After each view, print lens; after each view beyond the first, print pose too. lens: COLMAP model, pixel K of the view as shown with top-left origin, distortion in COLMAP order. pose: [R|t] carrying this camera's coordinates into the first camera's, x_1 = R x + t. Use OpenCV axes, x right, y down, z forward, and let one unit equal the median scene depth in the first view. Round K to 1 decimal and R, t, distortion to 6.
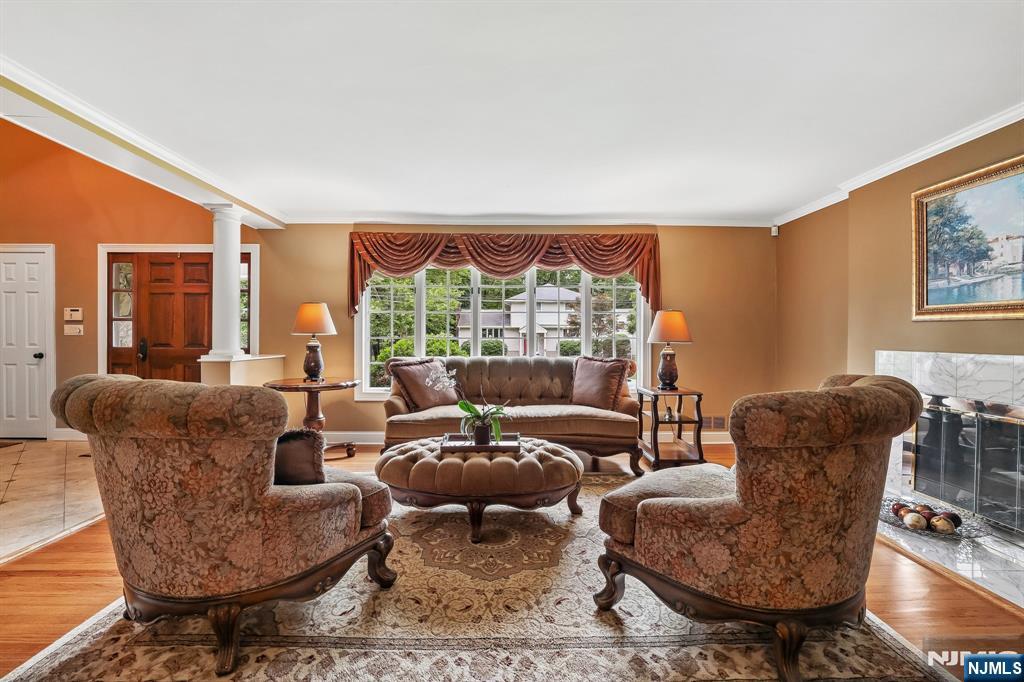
lens RADIAL K [[441.1, 0, 512.7], [0, 441.1, 338.3], [0, 0, 1]] dist [-0.022204, 0.000639]
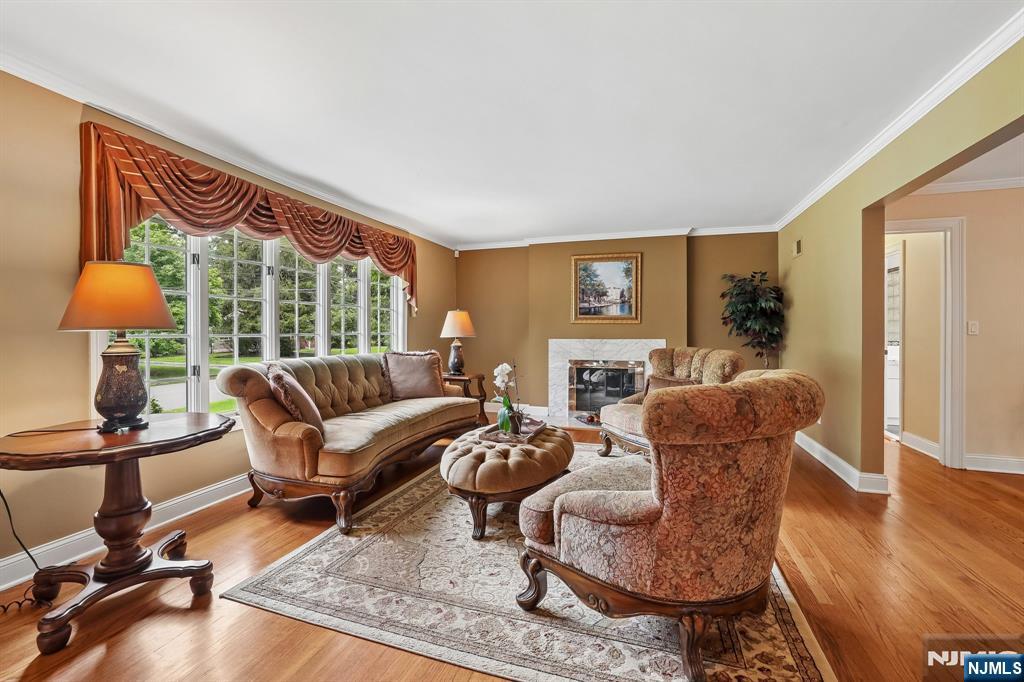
lens RADIAL K [[441.1, 0, 511.6], [0, 441.1, 335.9], [0, 0, 1]] dist [-0.022204, 0.000639]
pose [[0.318161, -0.020124, 0.947823, -0.856619], [0.006745, 0.999797, 0.018963, -0.017027], [-0.948013, 0.000360, 0.318232, 0.518509]]
